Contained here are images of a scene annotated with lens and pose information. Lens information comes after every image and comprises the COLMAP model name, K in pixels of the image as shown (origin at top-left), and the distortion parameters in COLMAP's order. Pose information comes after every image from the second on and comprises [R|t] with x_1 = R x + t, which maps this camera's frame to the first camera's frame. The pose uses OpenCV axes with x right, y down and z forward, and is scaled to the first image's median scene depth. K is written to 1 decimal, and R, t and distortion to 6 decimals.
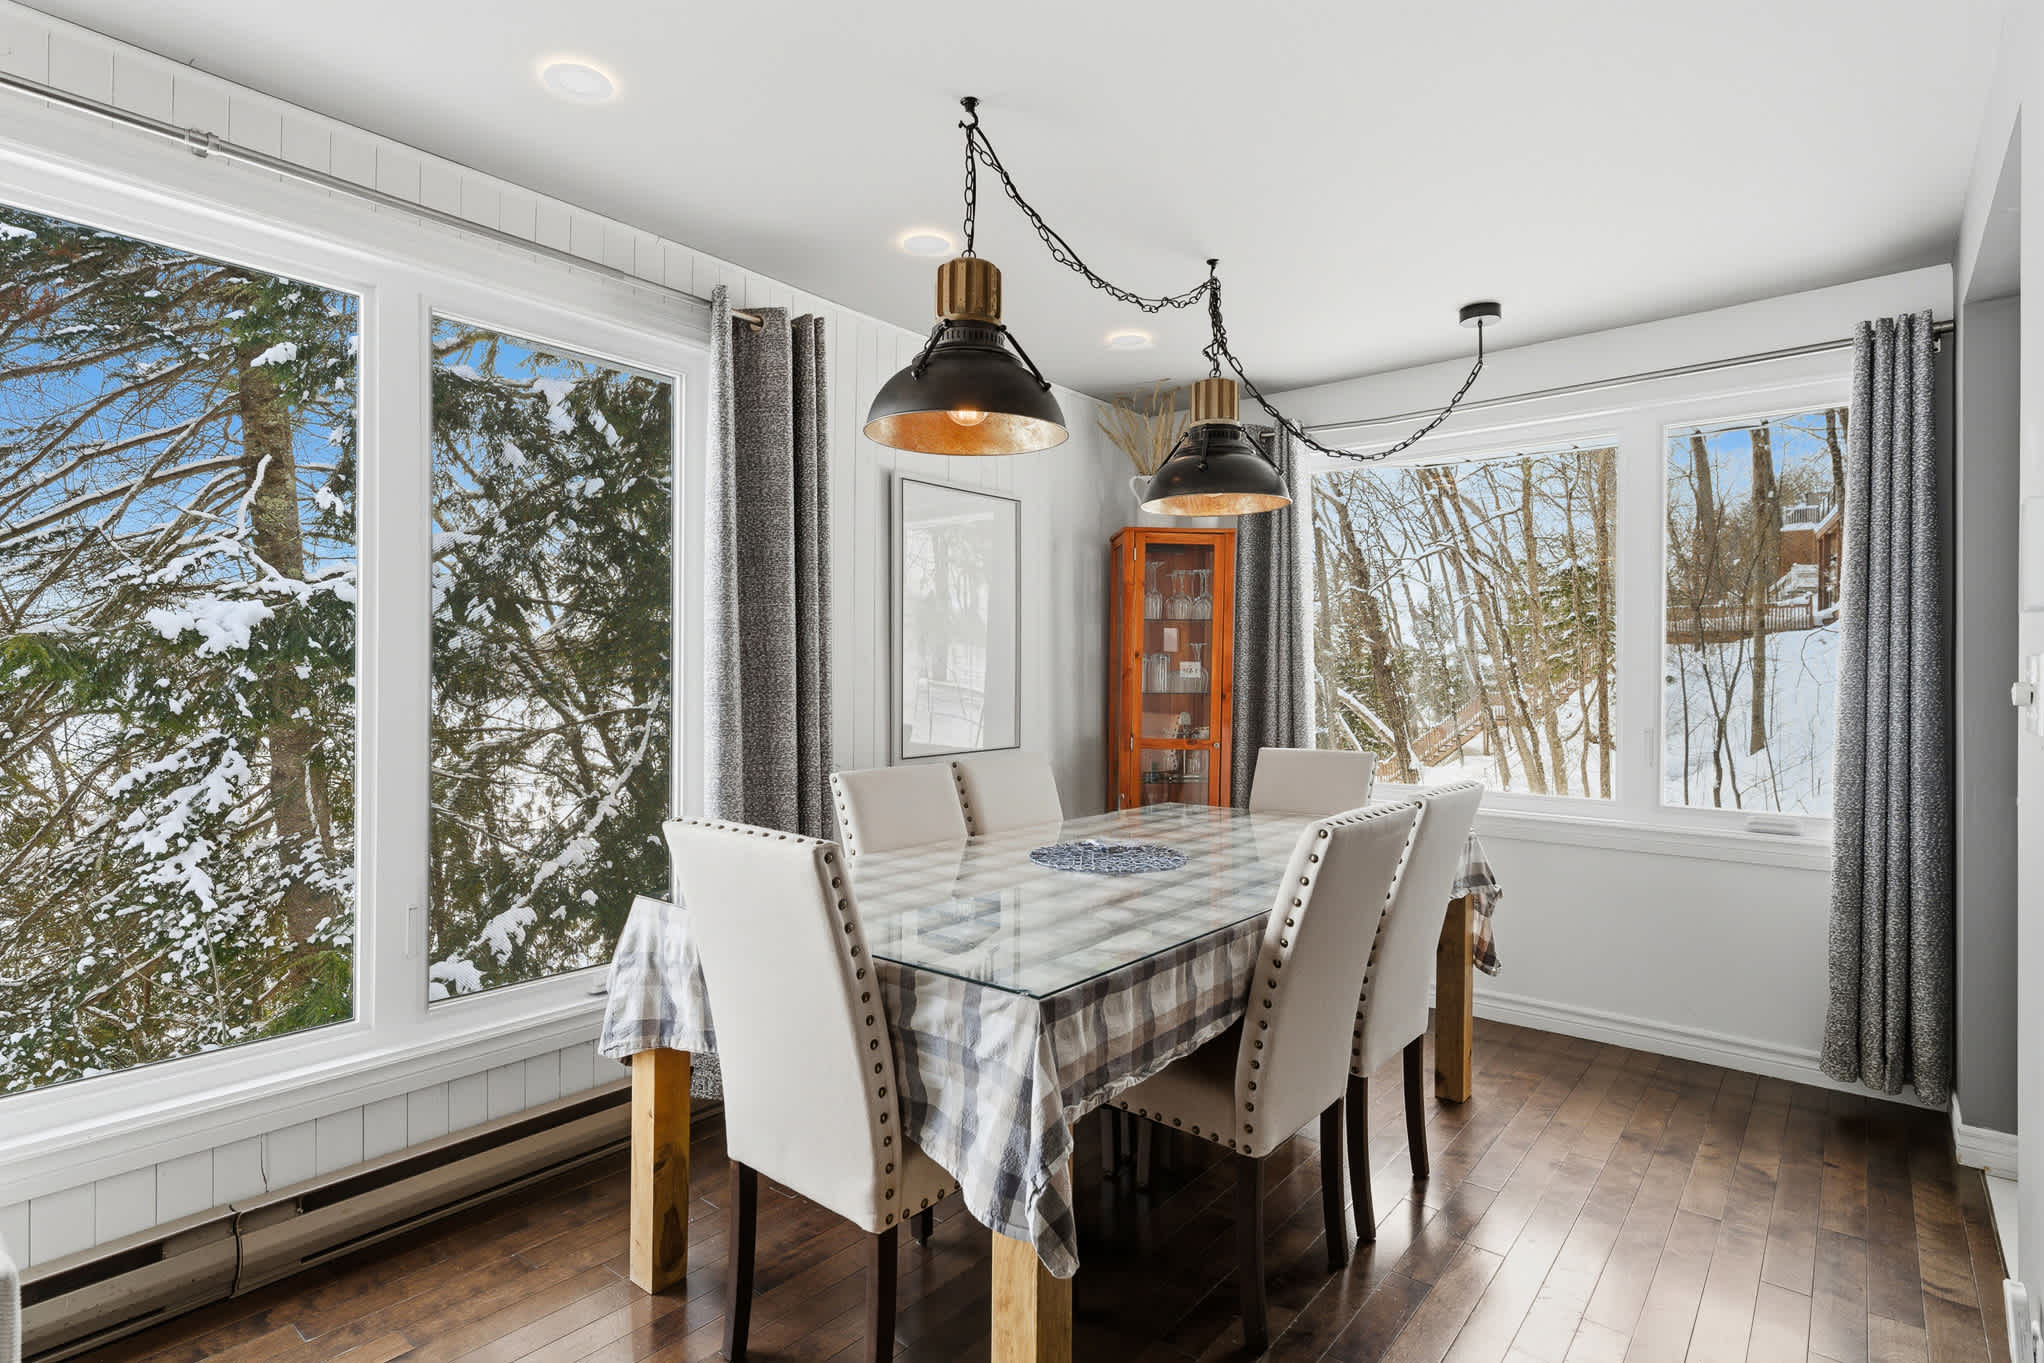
lens RADIAL K [[1021.0, 0, 1016.9], [0, 1021.0, 677.9], [0, 0, 1]] dist [-0.003902, 0.000114]
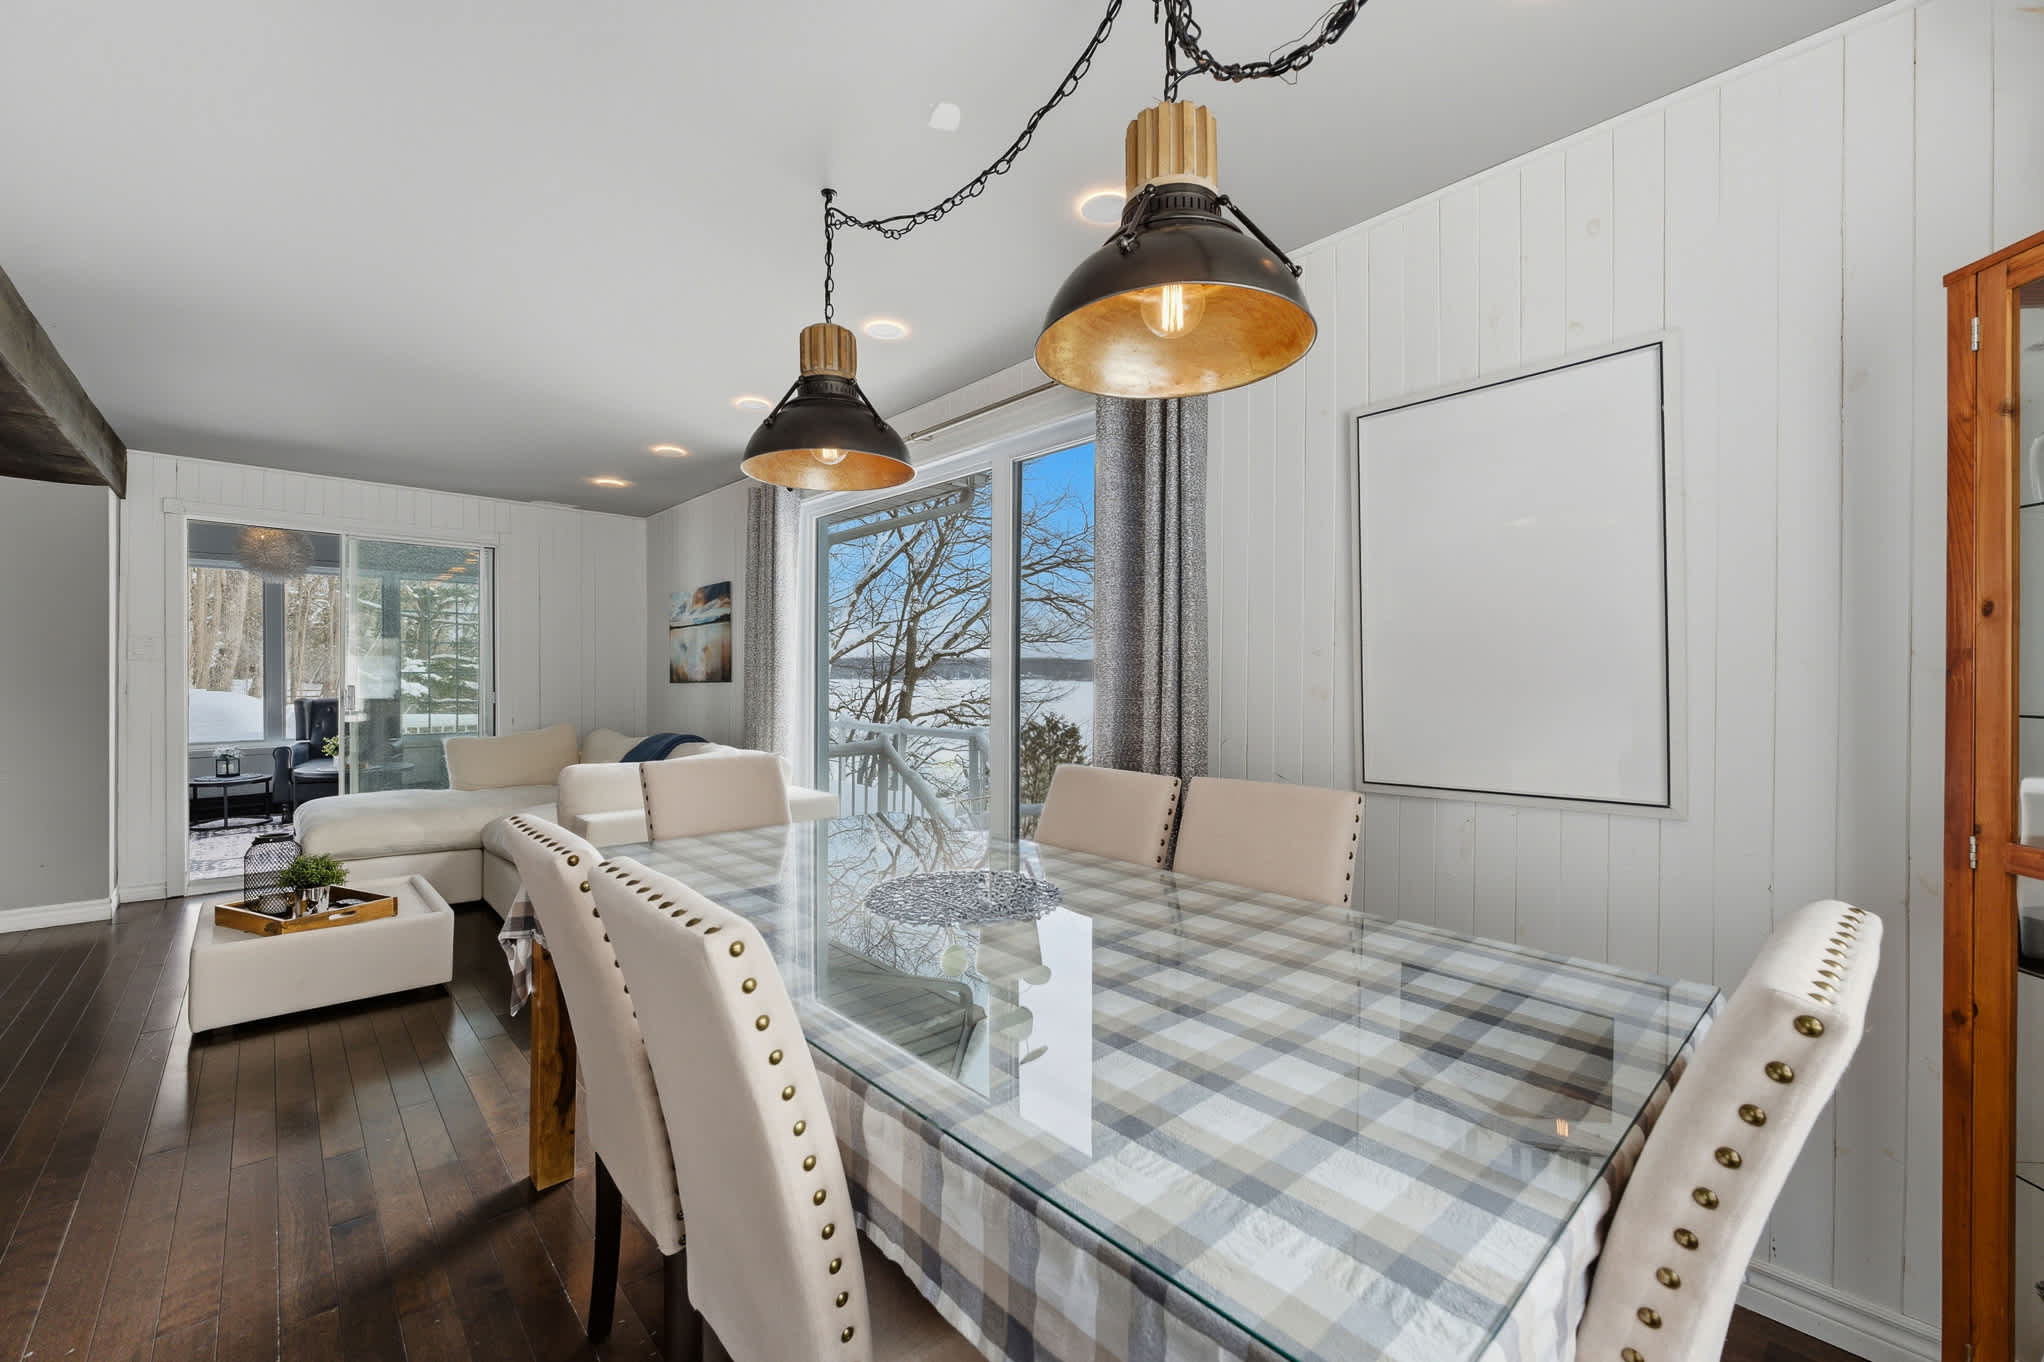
lens RADIAL K [[821.3, 0, 1020.7], [0, 821.3, 682.8], [0, 0, 1]] dist [0.000346, 0.000223]
pose [[-0.133100, 0.000537, -0.991103, 0.762798], [0.000045, 1.000000, 0.000536, 0.010471], [0.991103, 0.000027, -0.133100, 1.166038]]
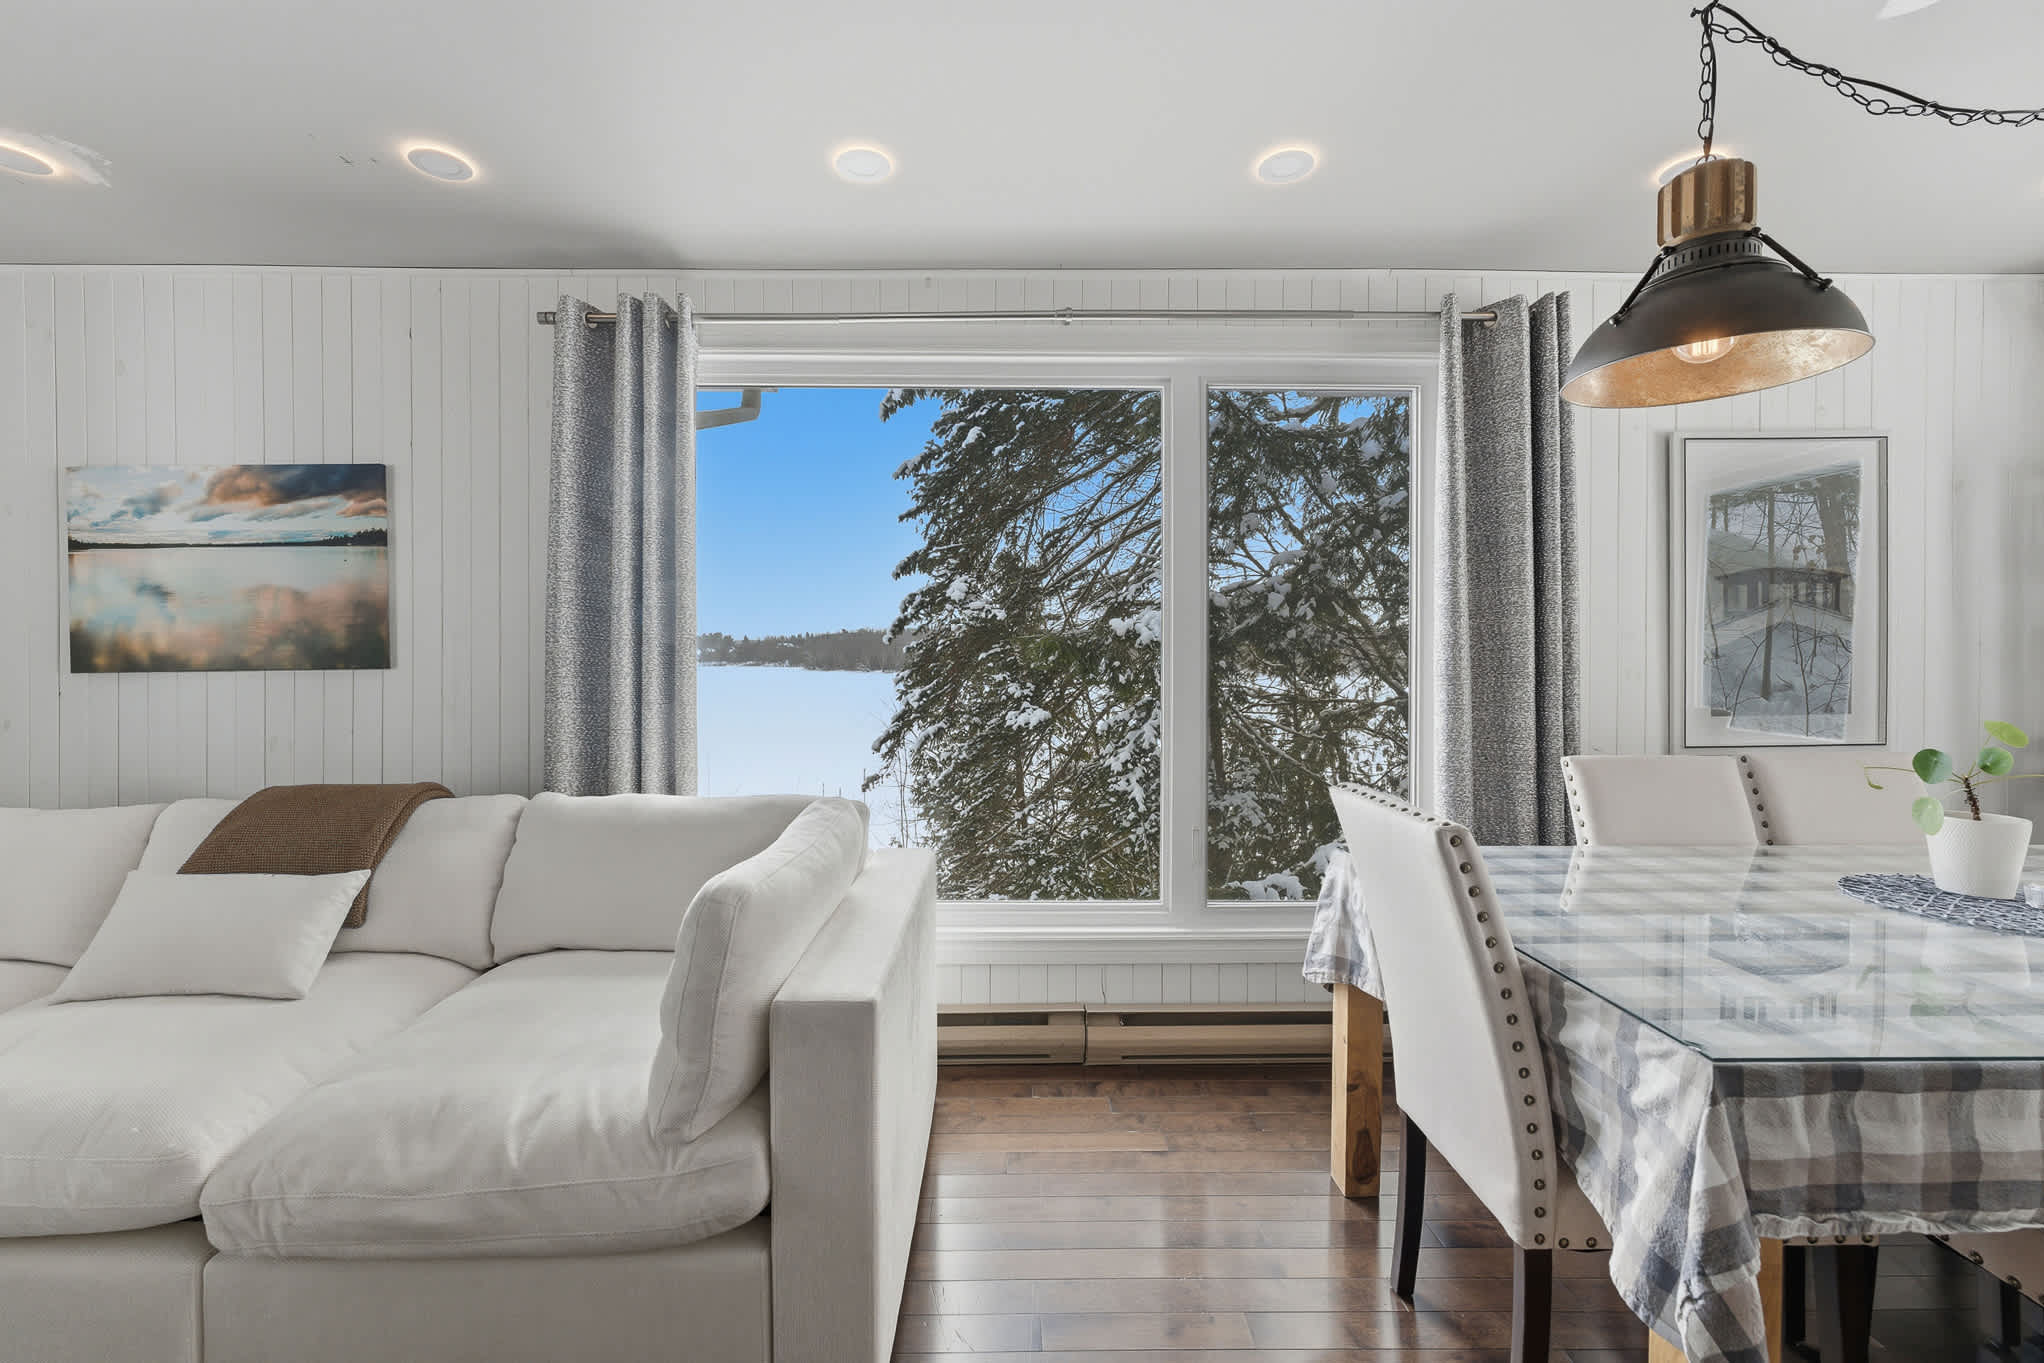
lens RADIAL K [[829.6, 0, 1017.3], [0, 829.6, 665.1], [0, 0, 1]] dist [-0.004903, 0.000748]
pose [[0.644459, 0.001785, -0.764637, 0.095533], [0.002621, 0.999986, 0.004544, 0.000956], [0.764635, -0.004932, 0.644445, 0.100296]]
